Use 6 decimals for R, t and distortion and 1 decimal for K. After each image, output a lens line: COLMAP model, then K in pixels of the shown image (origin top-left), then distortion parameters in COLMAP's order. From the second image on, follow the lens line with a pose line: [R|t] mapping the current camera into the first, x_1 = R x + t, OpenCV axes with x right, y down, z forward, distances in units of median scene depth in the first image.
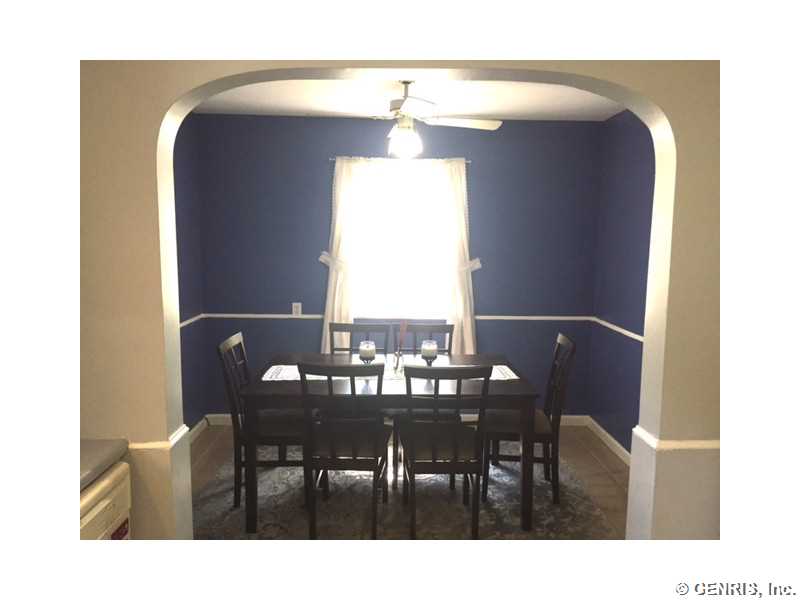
lens RADIAL K [[561.1, 0, 400.0], [0, 561.1, 300.0], [0, 0, 1]] dist [0.063010, -0.000482]
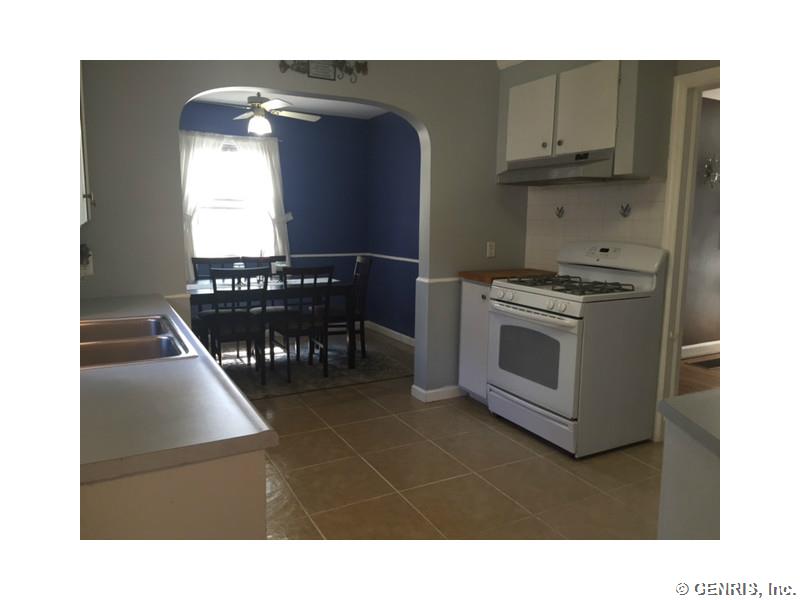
lens RADIAL K [[561.1, 0, 400.0], [0, 561.1, 300.0], [0, 0, 1]] dist [0.063010, -0.000482]
pose [[0.893158, -0.068988, 0.444420, -0.268506], [0.055639, 0.997523, 0.043029, 0.102676], [-0.446288, -0.013704, 0.894785, -0.382894]]
